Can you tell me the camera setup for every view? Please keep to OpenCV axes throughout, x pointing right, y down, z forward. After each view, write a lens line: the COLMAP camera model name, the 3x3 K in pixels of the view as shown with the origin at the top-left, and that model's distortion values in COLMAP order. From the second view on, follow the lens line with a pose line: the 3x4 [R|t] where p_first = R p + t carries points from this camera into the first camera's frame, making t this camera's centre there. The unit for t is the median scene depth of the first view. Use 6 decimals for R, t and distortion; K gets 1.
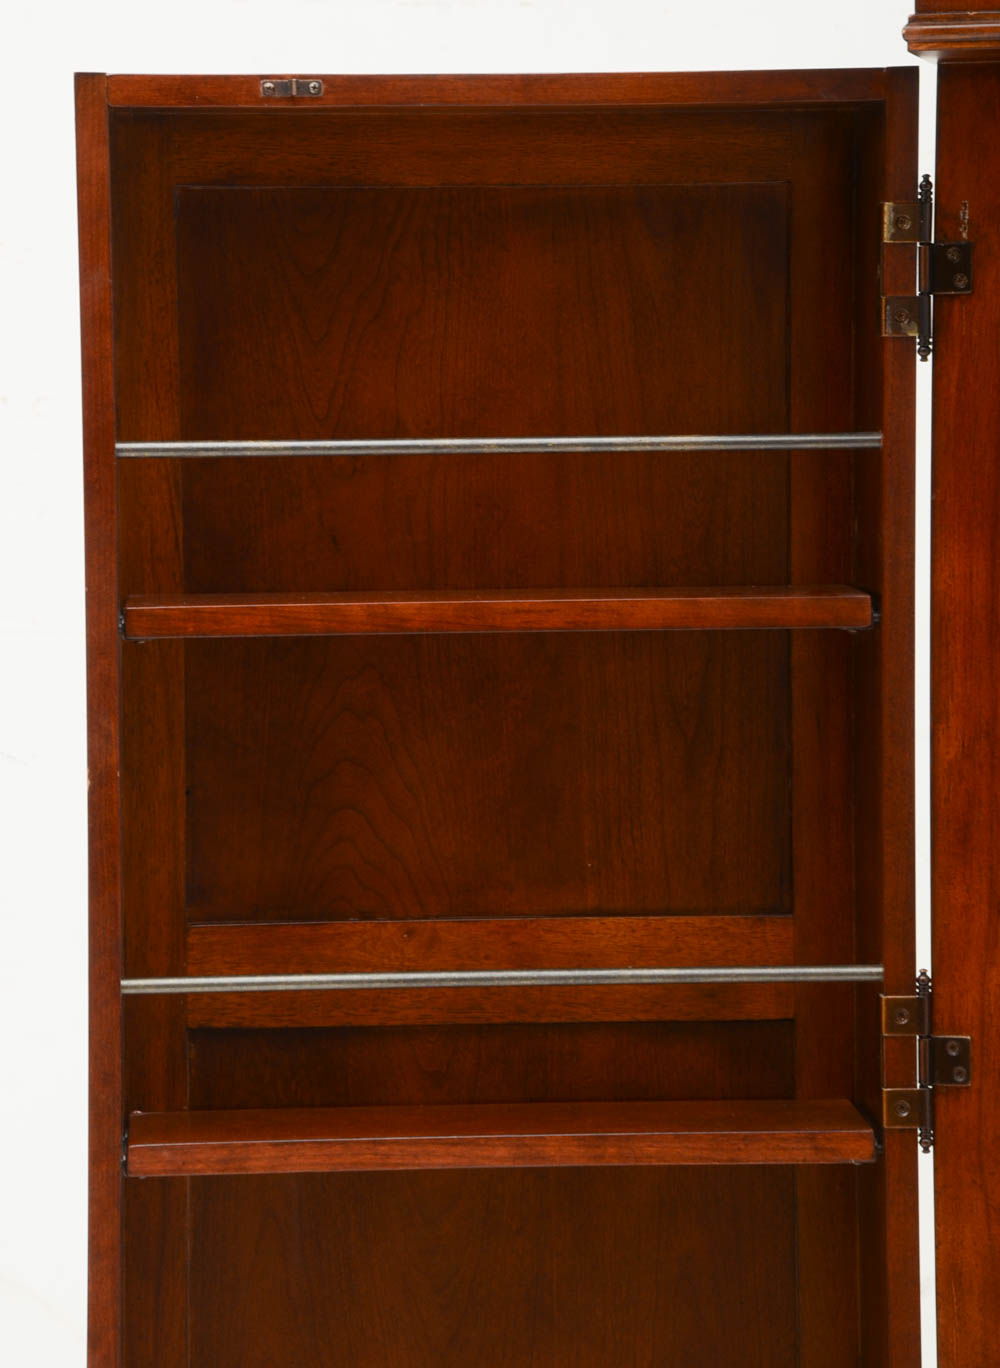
lens RADIAL K [[4951.8, 0, 498.5], [0, 4951.8, 643.4], [0, 0, 1]] dist [0.983241, -0.899196]
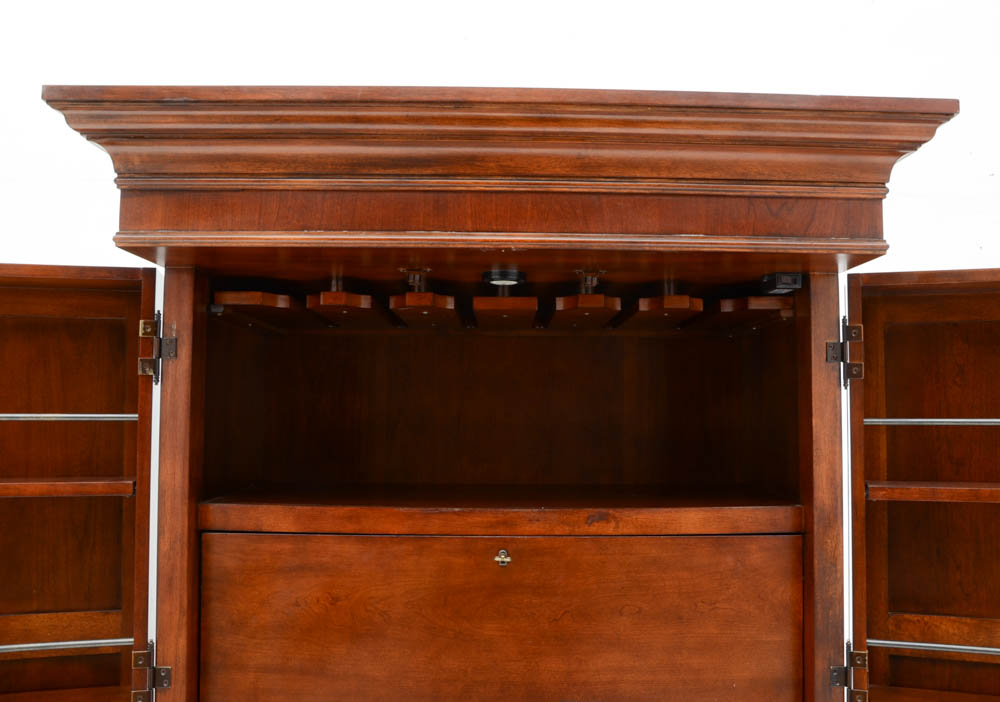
lens RADIAL K [[937.4, 0, 500.0], [0, 937.4, 351.0], [0, 0, 1]] dist [-0.063598, 0.006694]
pose [[0.983750, 0.018147, 0.178624, 0.168165], [0.006363, 0.990730, -0.135697, -0.010365], [-0.179431, 0.134629, 0.974515, 0.525902]]
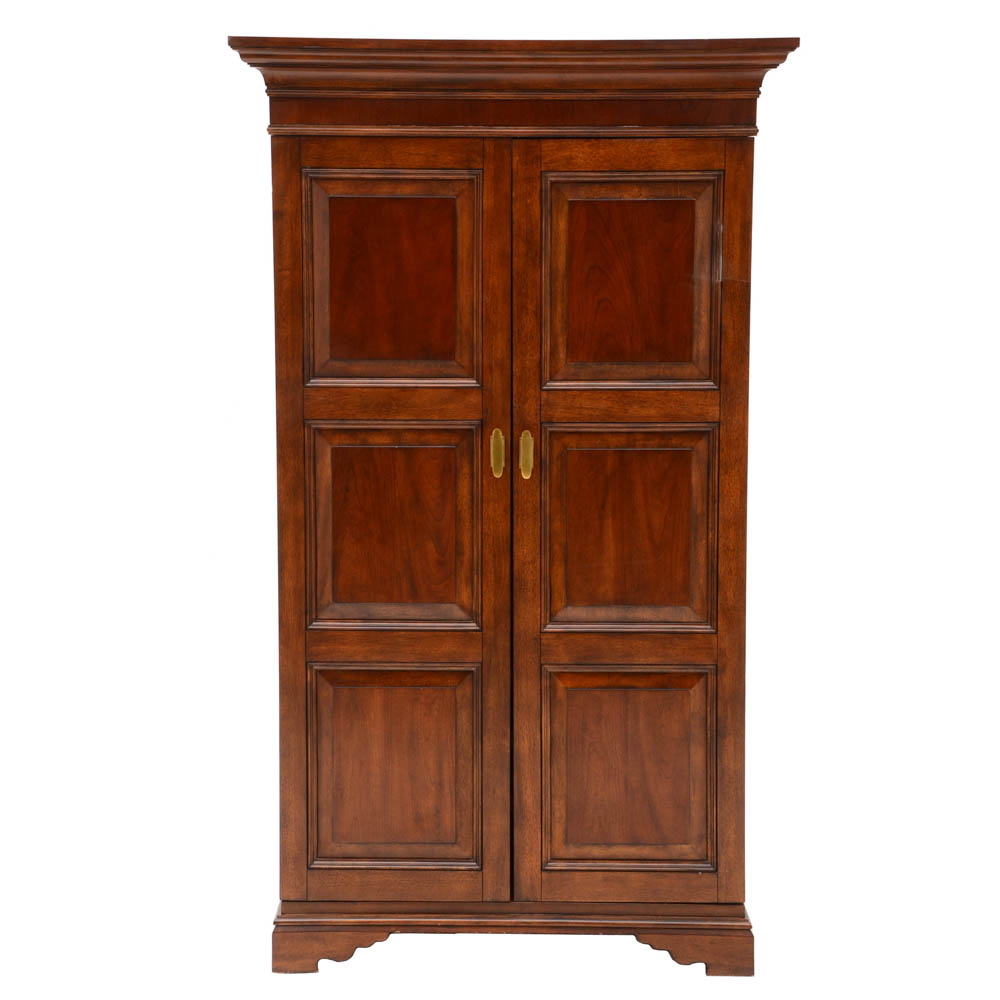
lens RADIAL K [[2374.9, 0, 500.0], [0, 2374.9, 500.0], [0, 0, 1]] dist [0.419133, -0.144118]
pose [[0.985007, -0.016888, 0.171684, -0.054379], [0.010060, 0.999126, 0.040567, 0.074151], [-0.172219, -0.038231, 0.984317, -0.715781]]
